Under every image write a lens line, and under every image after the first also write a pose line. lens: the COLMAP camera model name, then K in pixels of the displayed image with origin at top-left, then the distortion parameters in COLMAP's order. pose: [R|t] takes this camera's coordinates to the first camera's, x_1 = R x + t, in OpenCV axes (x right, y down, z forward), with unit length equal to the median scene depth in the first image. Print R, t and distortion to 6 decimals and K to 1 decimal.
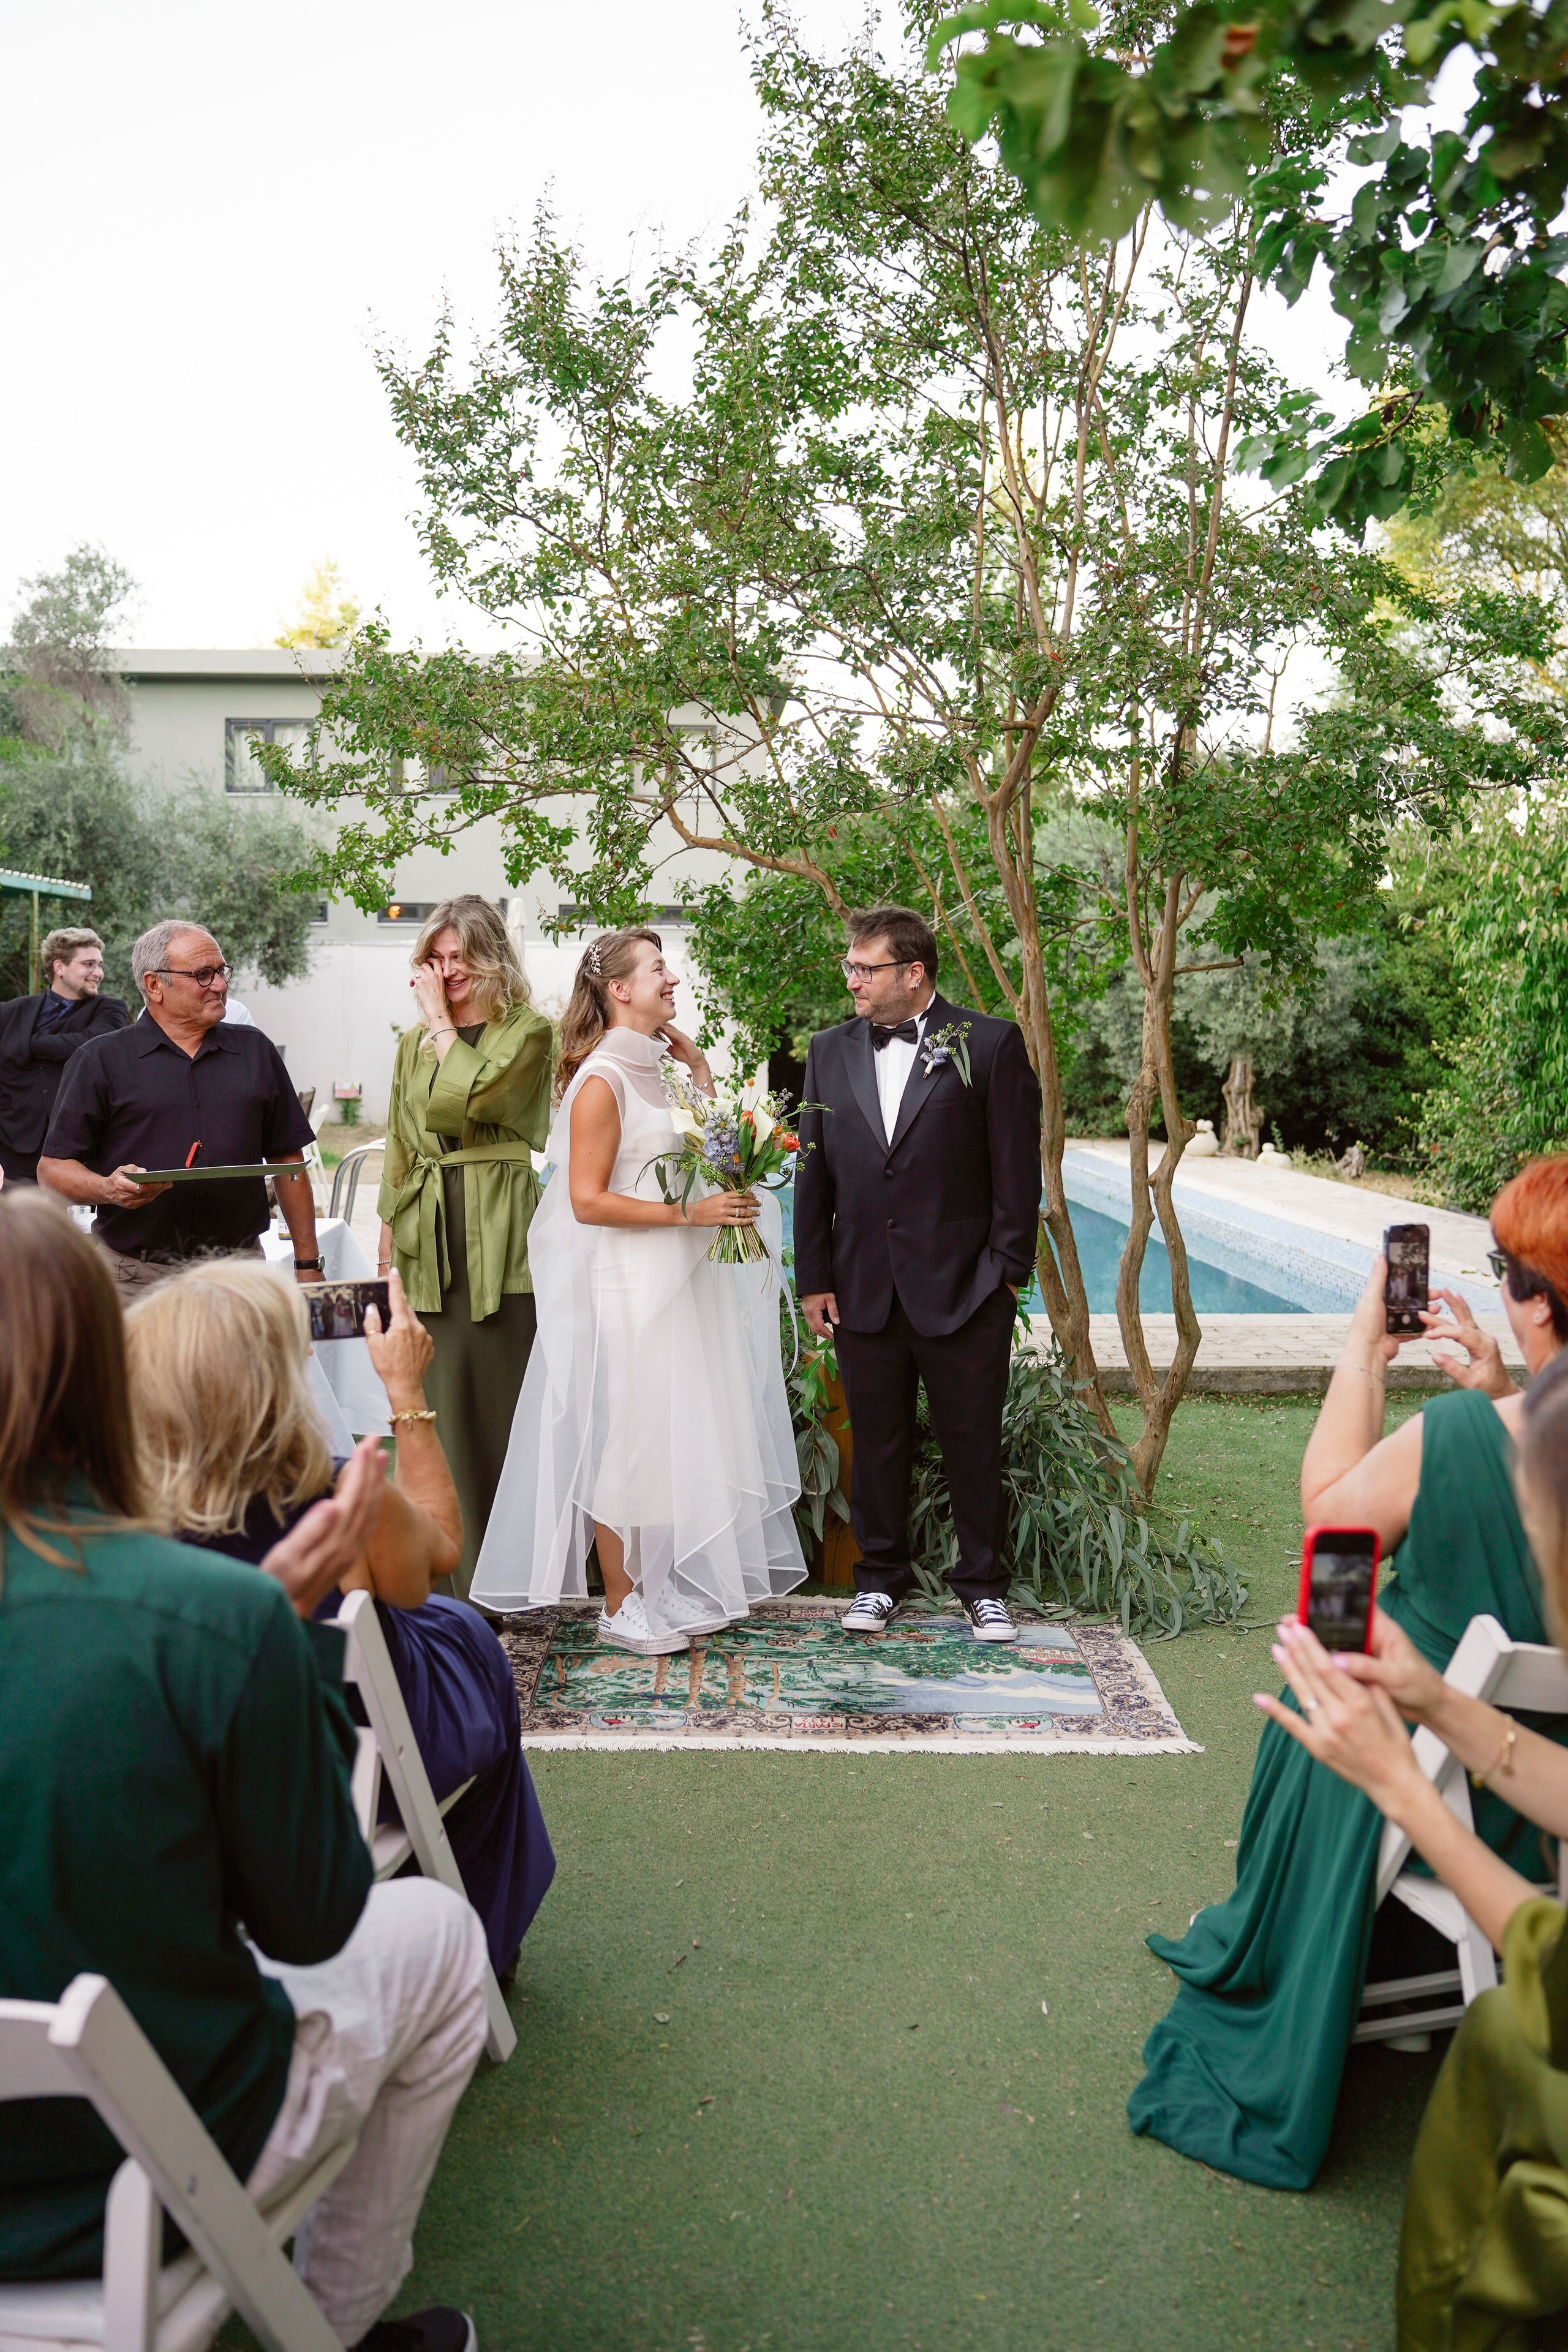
lens RADIAL K [[1916.4, 0, 784.8], [0, 1916.4, 1104.0], [0, 0, 1]] dist [-0.055601, 0.003474]
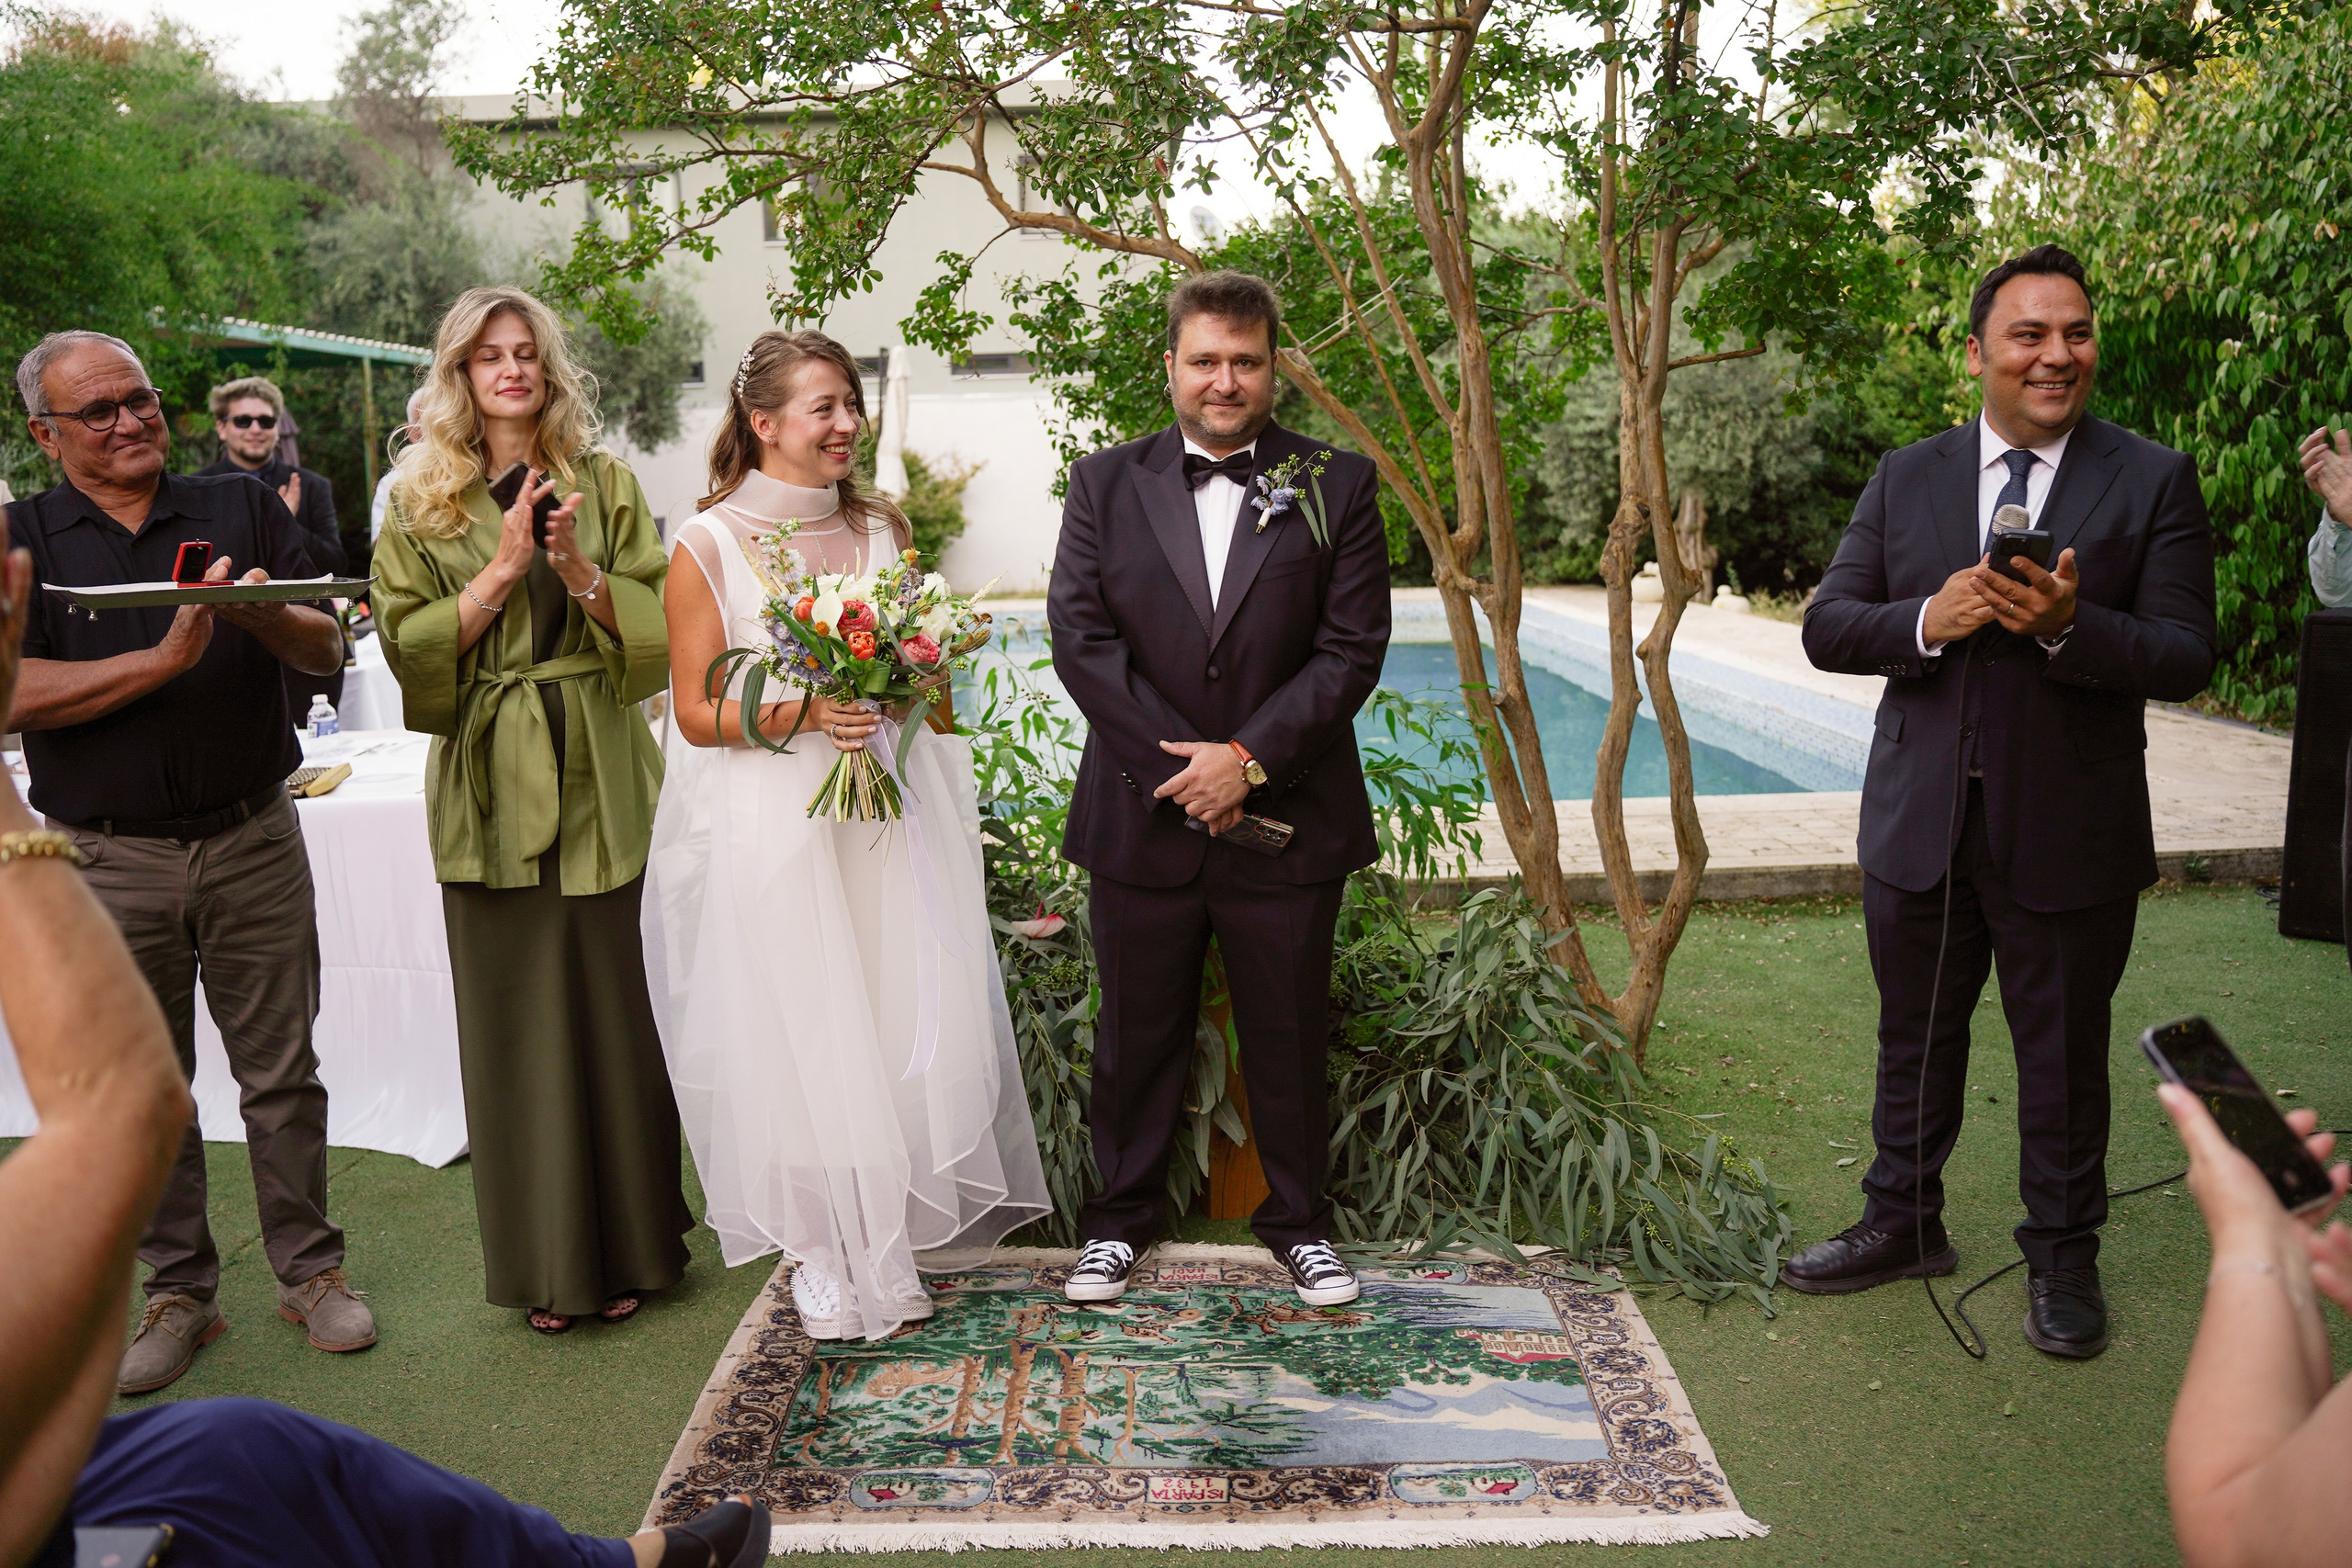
lens RADIAL K [[1916.2, 0, 1156.7], [0, 1916.2, 758.9], [0, 0, 1]] dist [-0.055601, 0.003474]
pose [[0.999000, -0.031641, -0.031574, 0.023867], [0.034732, 0.994104, 0.102715, -0.001047], [0.028138, -0.103709, 0.994210, 0.235413]]
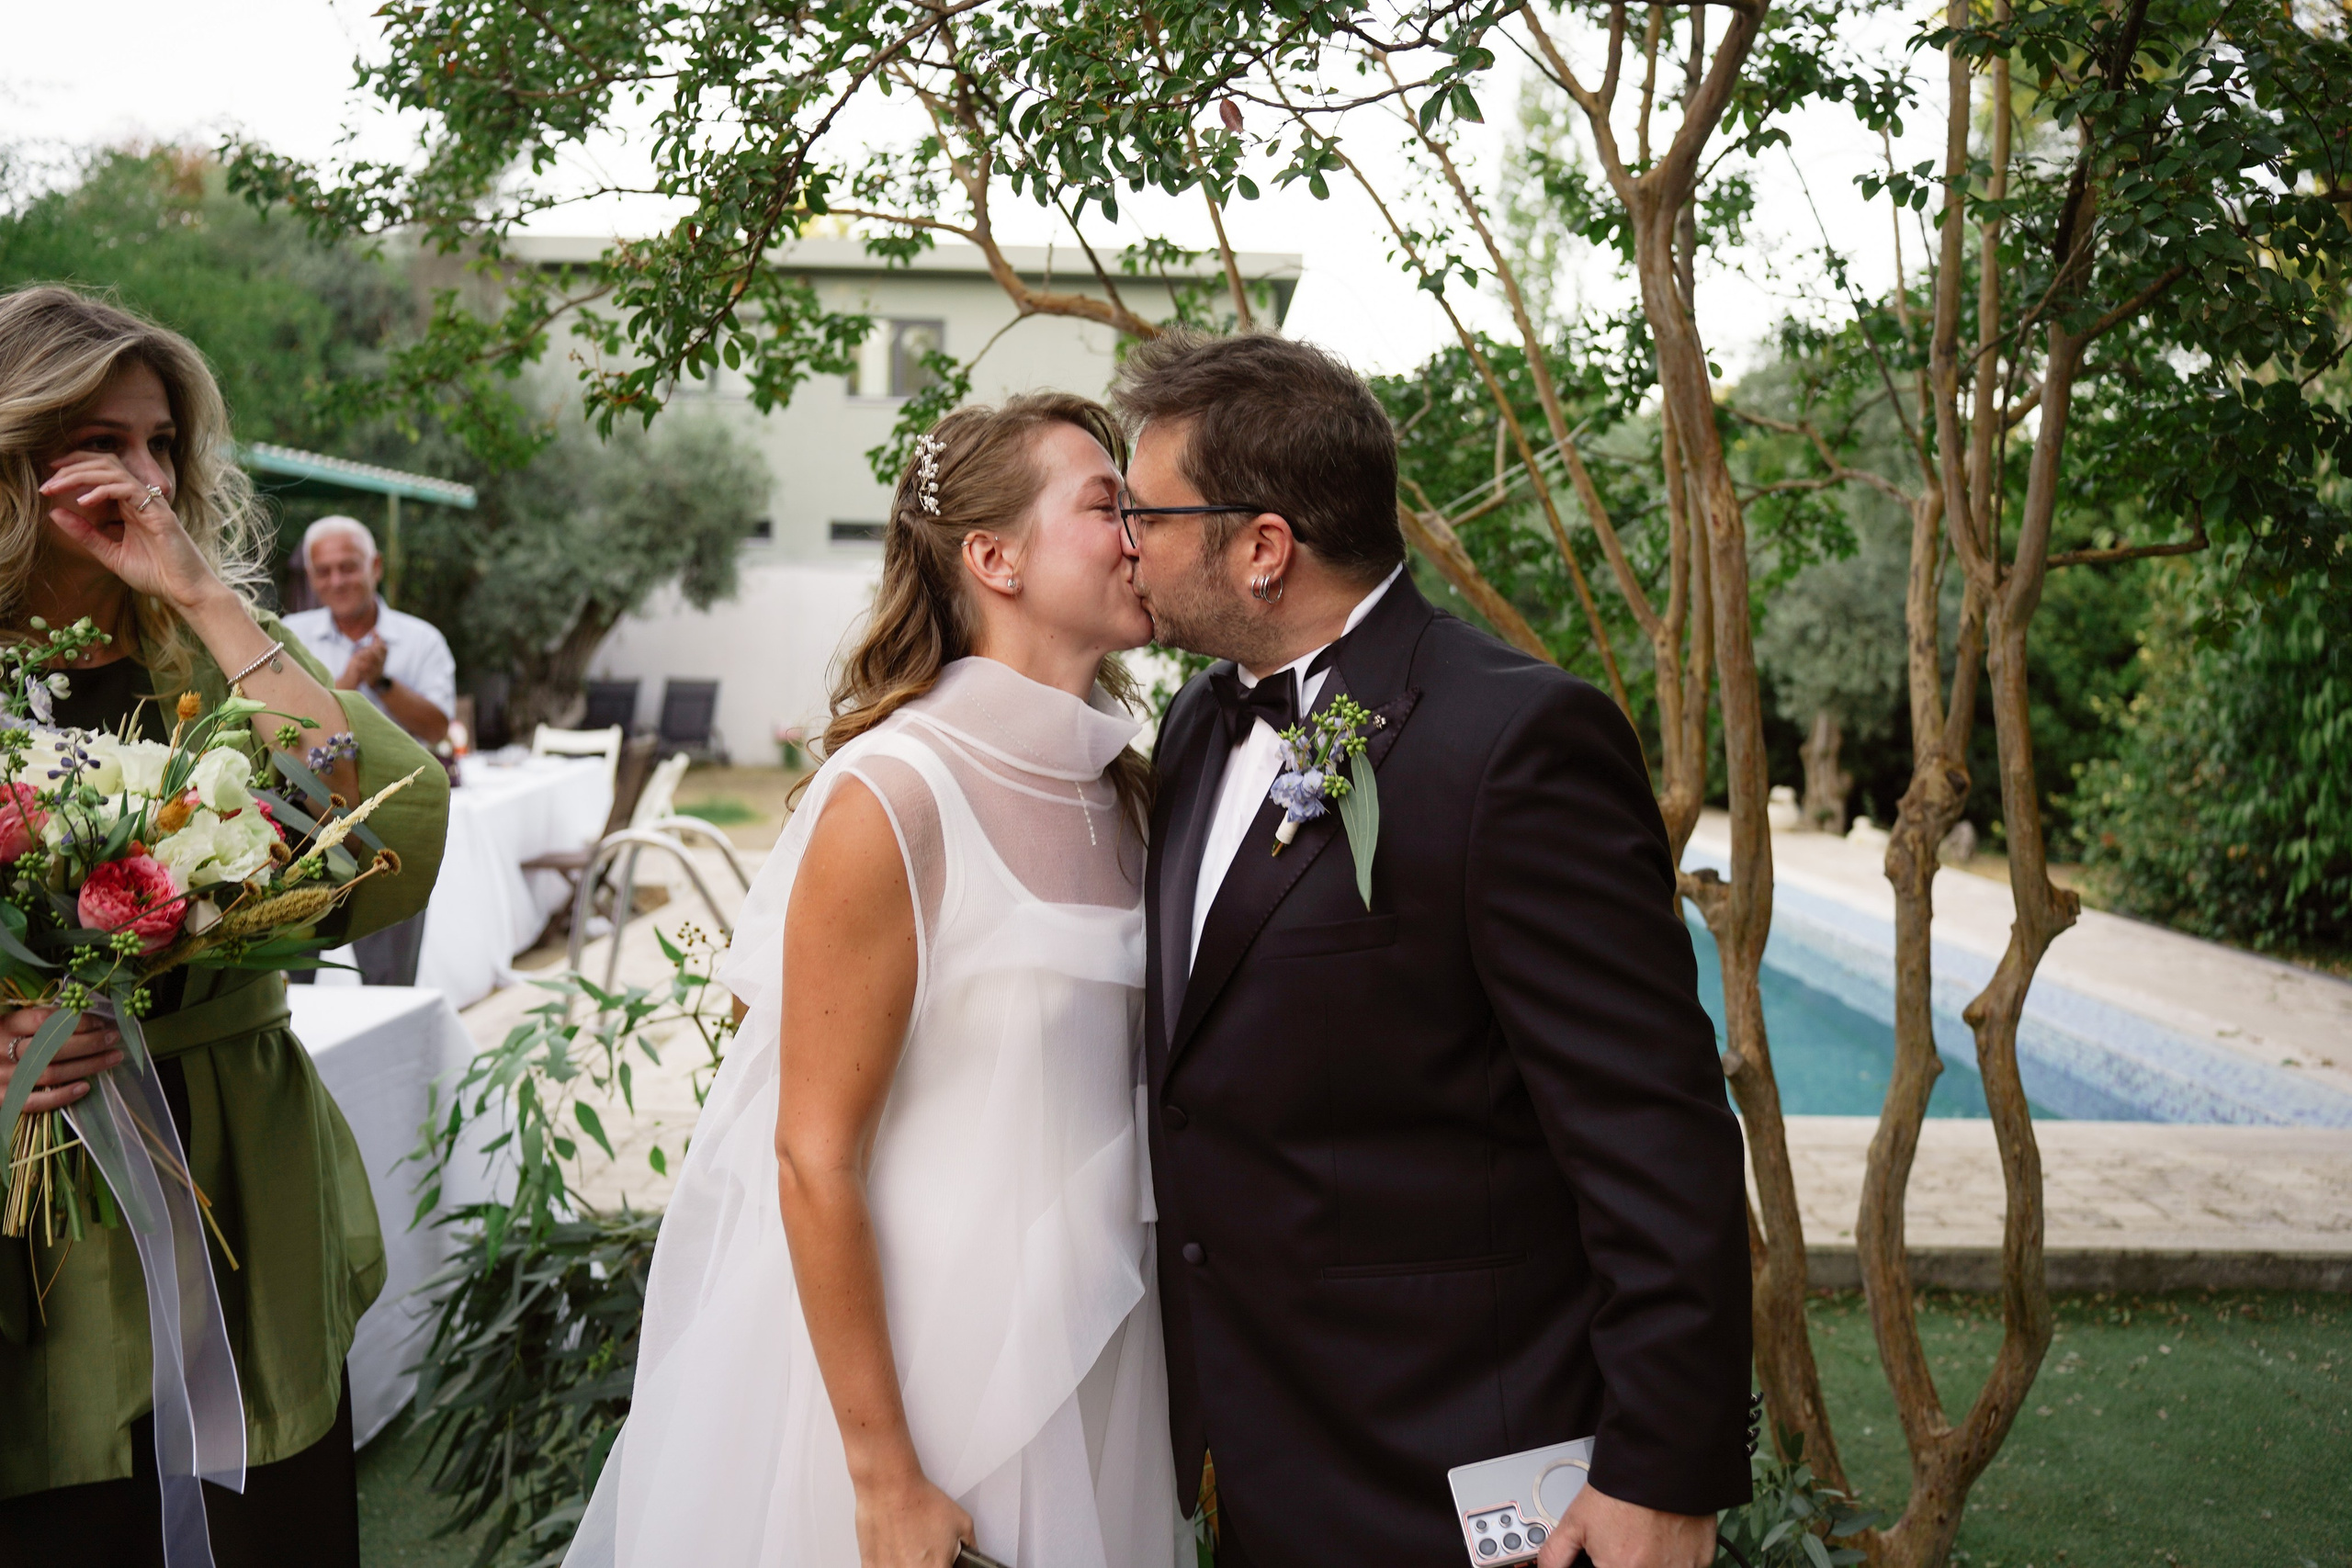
lens RADIAL K [[1909.8, 0, 1176.0], [0, 1909.8, 784.0], [0, 0, 1]] dist [-0.067706, 0.043687]
pose [[0.997807, 0.020390, -0.062978, 0.024485], [-0.019029, 0.999574, 0.022134, -0.021920], [0.063403, -0.020887, 0.997769, 0.509962]]
